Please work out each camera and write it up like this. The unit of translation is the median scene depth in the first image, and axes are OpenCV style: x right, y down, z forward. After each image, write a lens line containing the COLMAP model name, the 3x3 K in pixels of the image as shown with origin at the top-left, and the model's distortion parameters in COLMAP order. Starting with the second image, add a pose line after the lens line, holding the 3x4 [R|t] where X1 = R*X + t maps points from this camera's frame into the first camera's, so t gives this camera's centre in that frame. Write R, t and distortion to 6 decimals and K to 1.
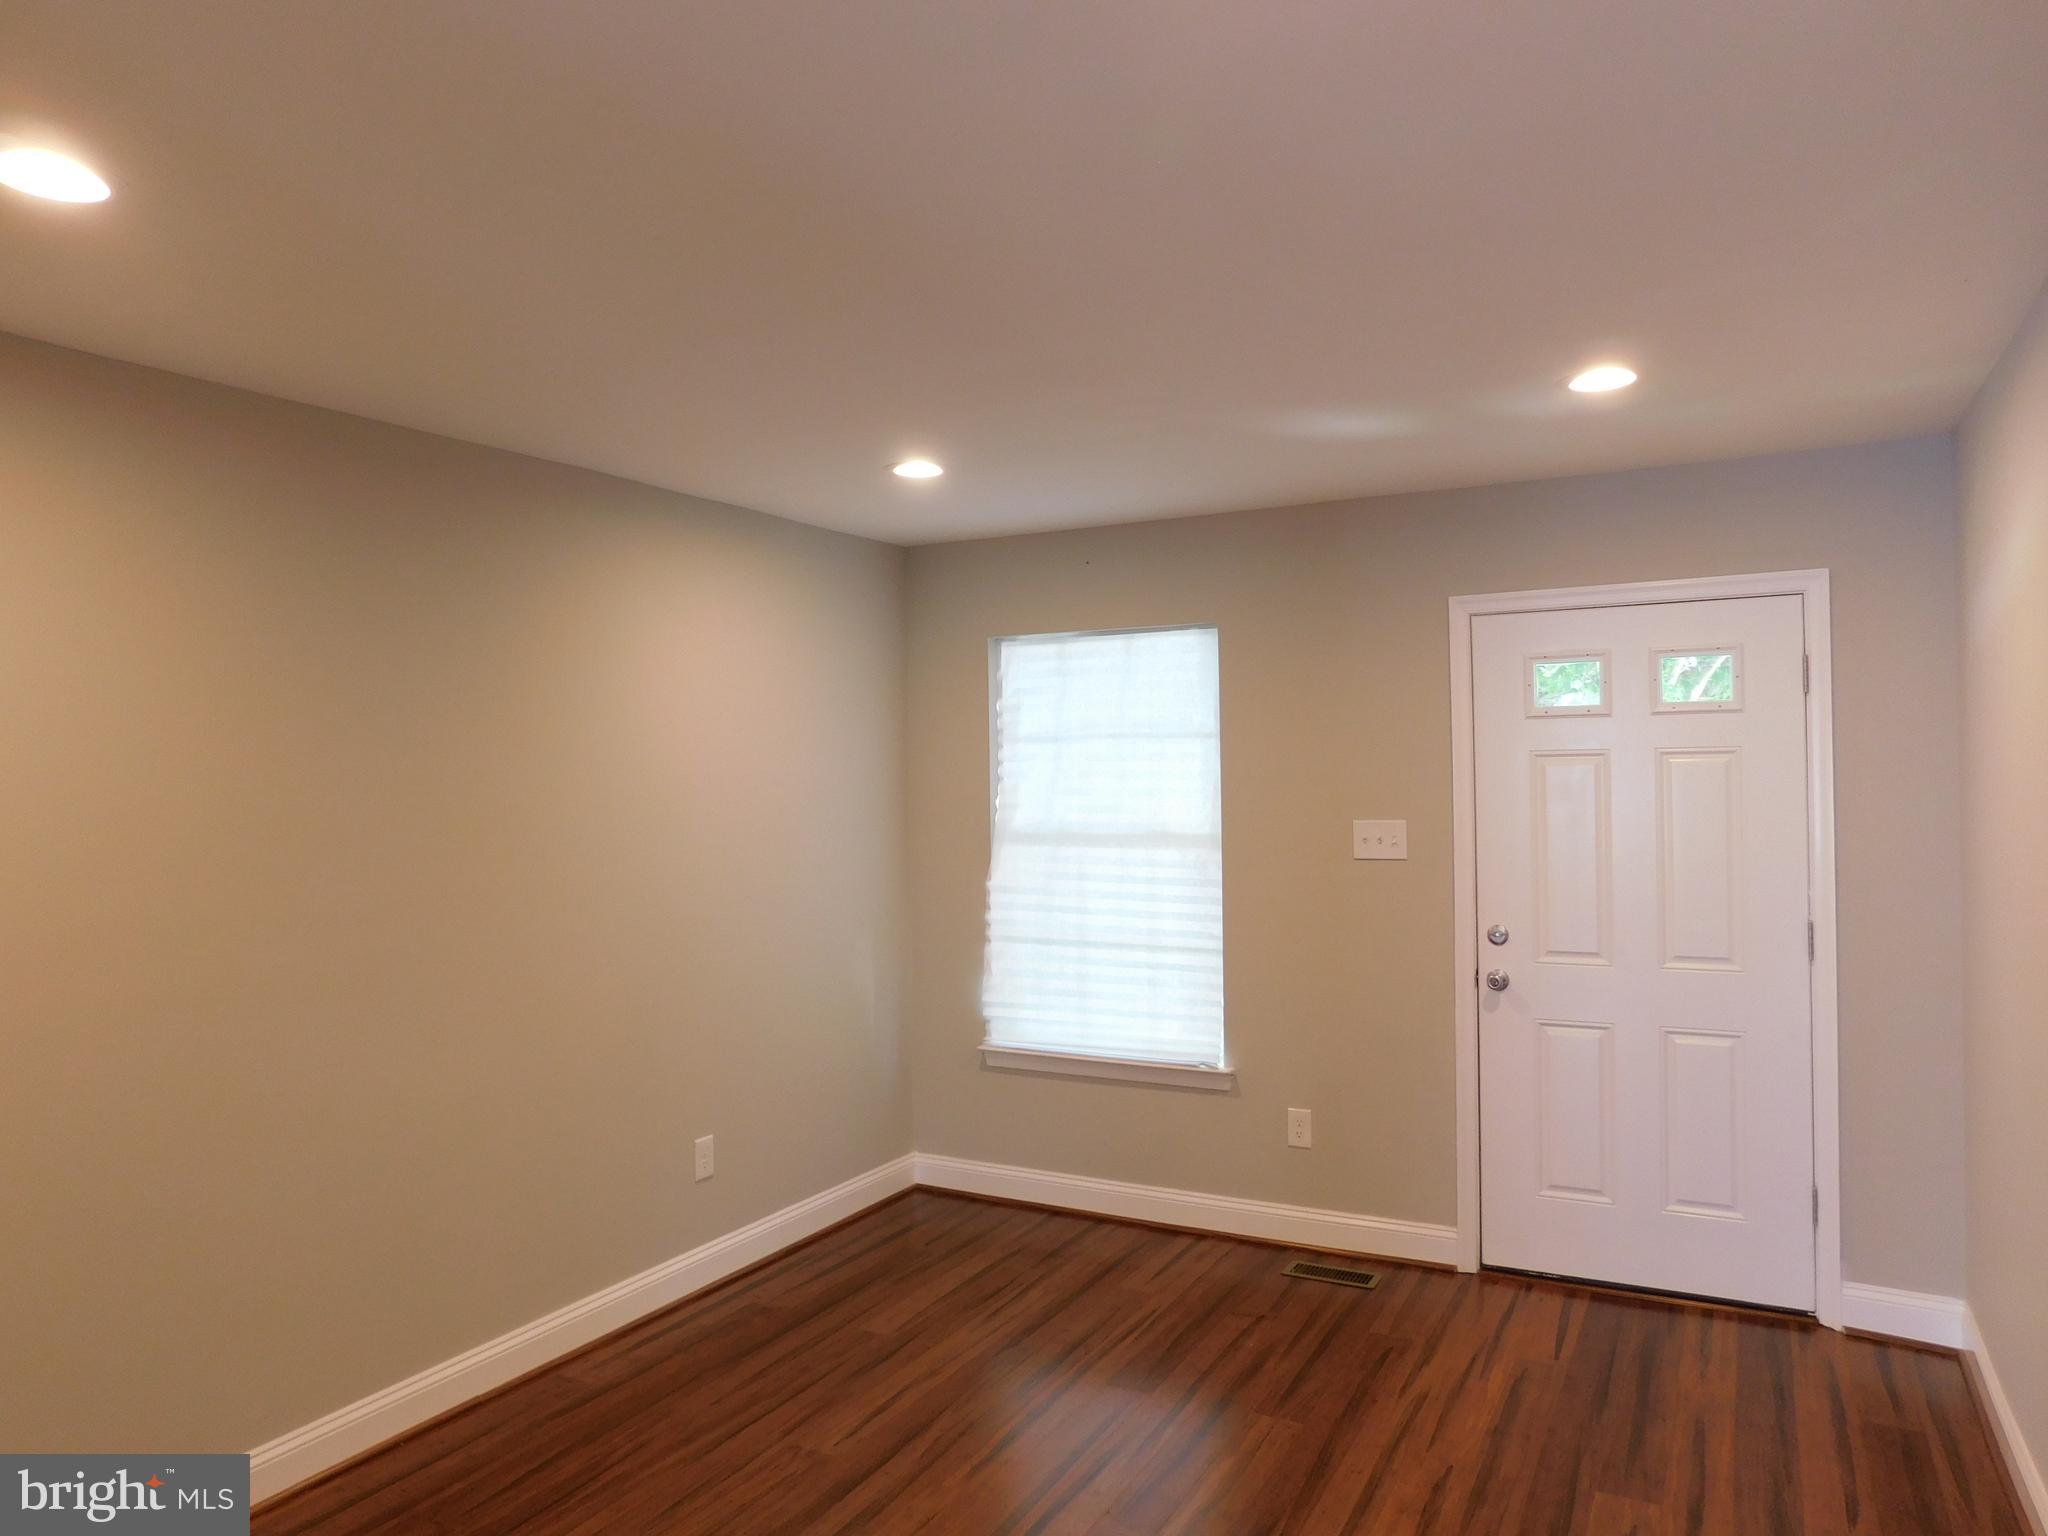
lens RADIAL K [[1372.4, 0, 1024.4], [0, 1372.4, 758.4], [0, 0, 1]] dist [-0.058908, 0.049002]
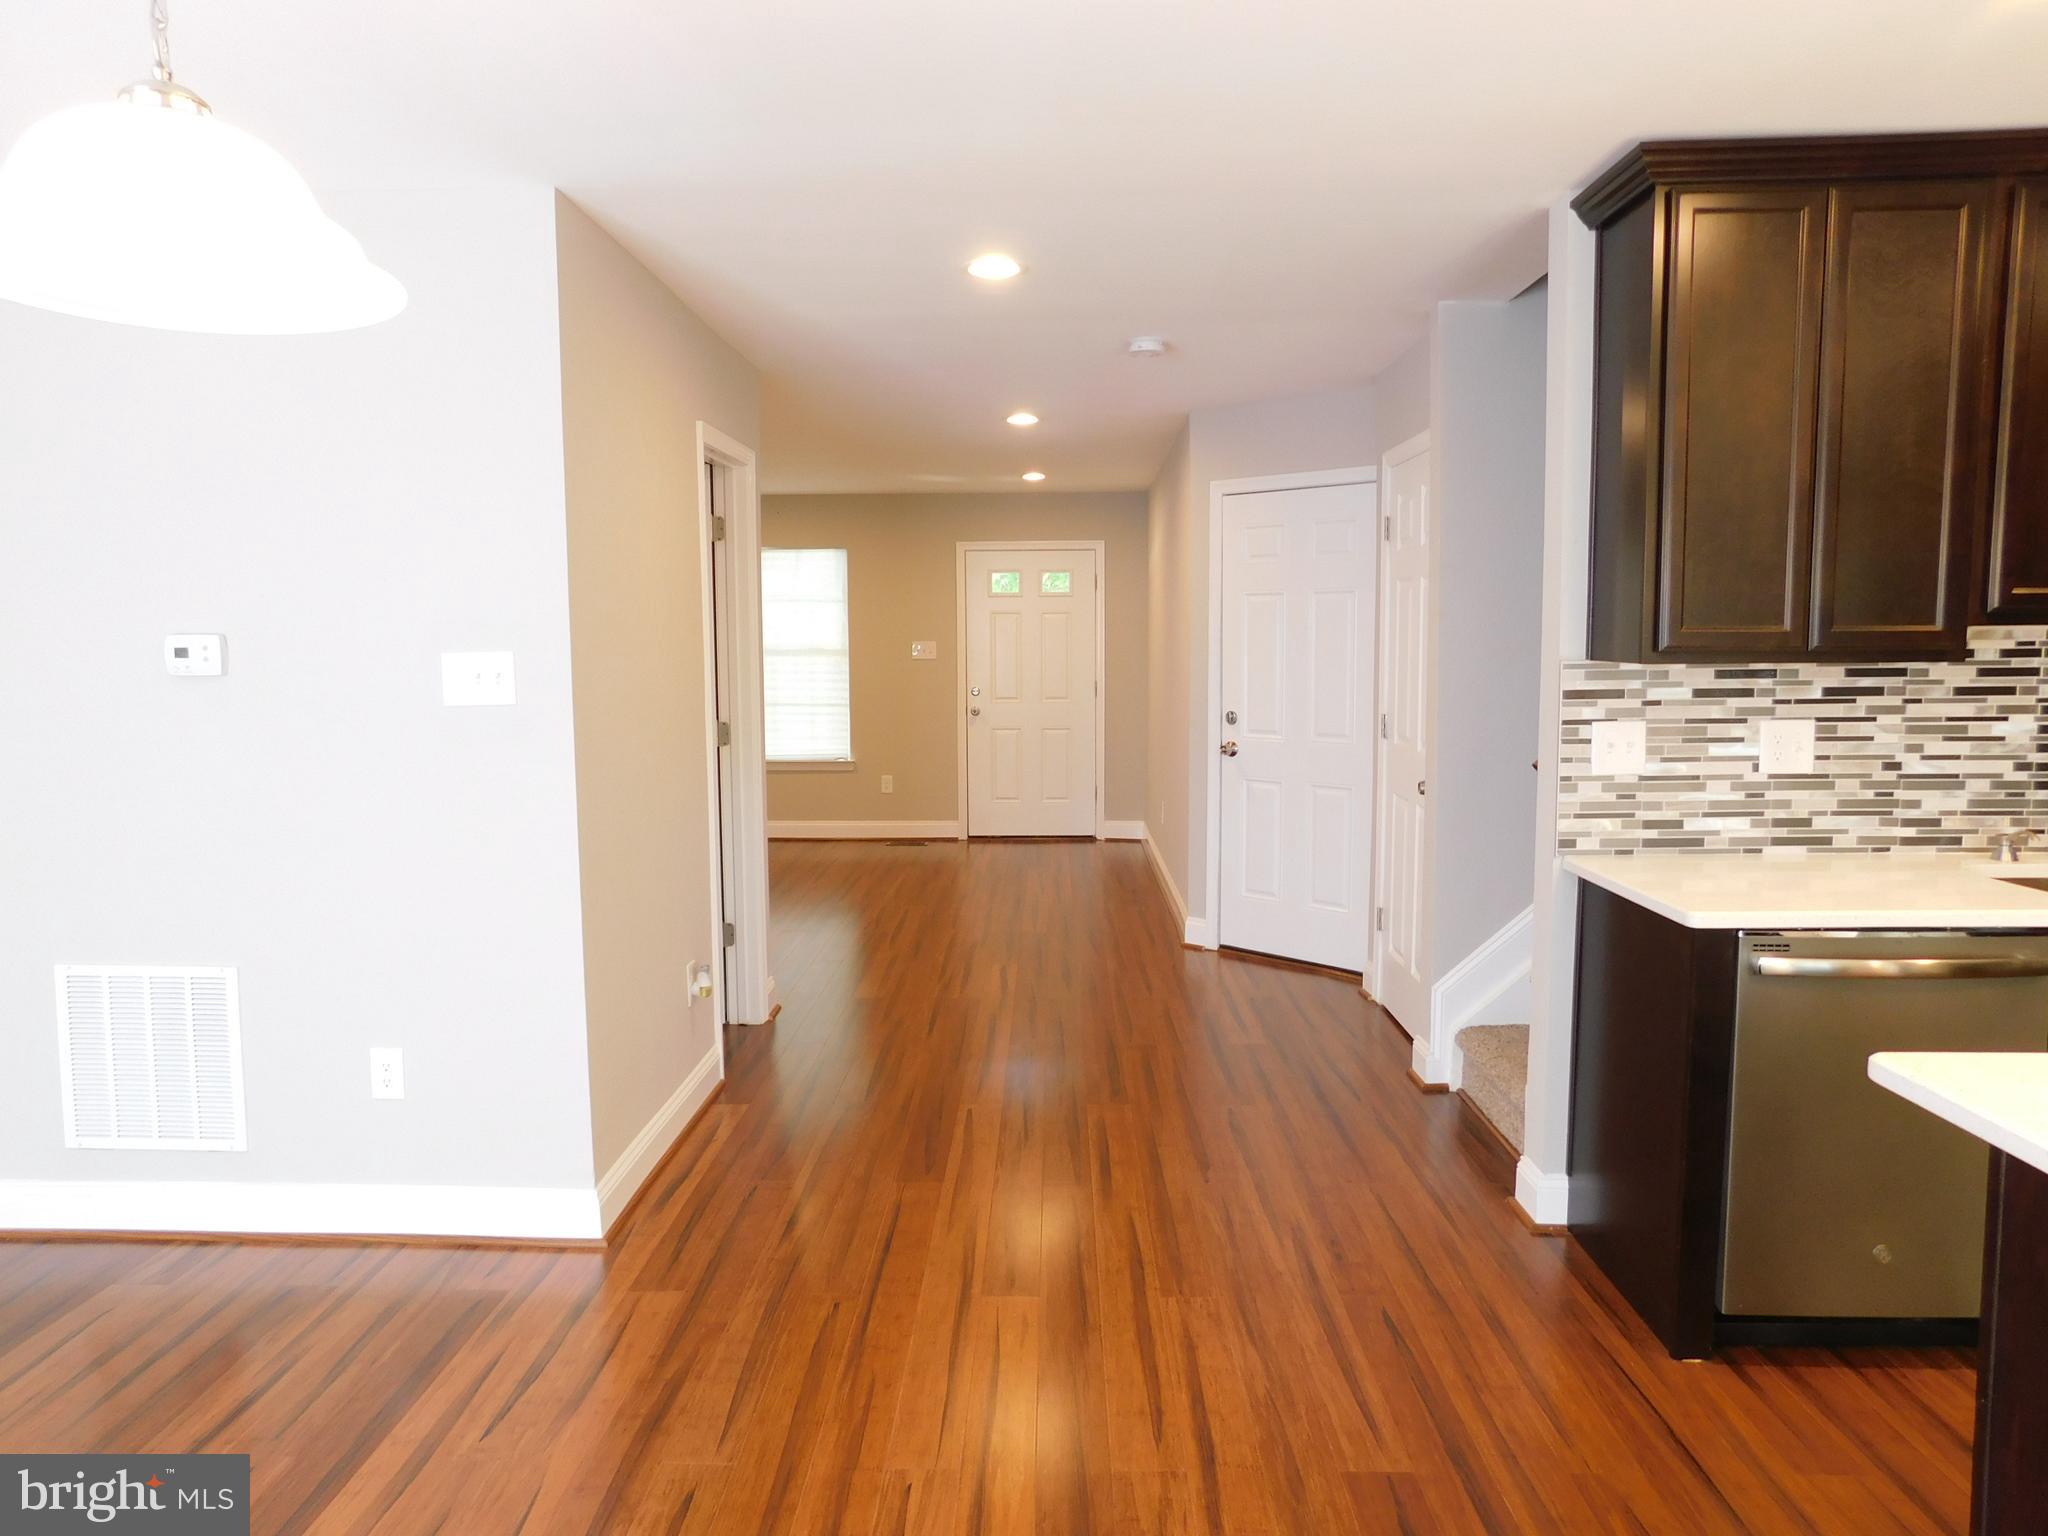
lens RADIAL K [[1372.4, 0, 1013.4], [0, 1372.4, 758.8], [0, 0, 1]] dist [-0.058908, 0.049002]
pose [[0.898997, -0.034701, 0.436578, -0.580725], [-0.010052, 0.994959, 0.099781, 0.011007], [-0.437839, -0.094092, 0.894116, -1.056116]]
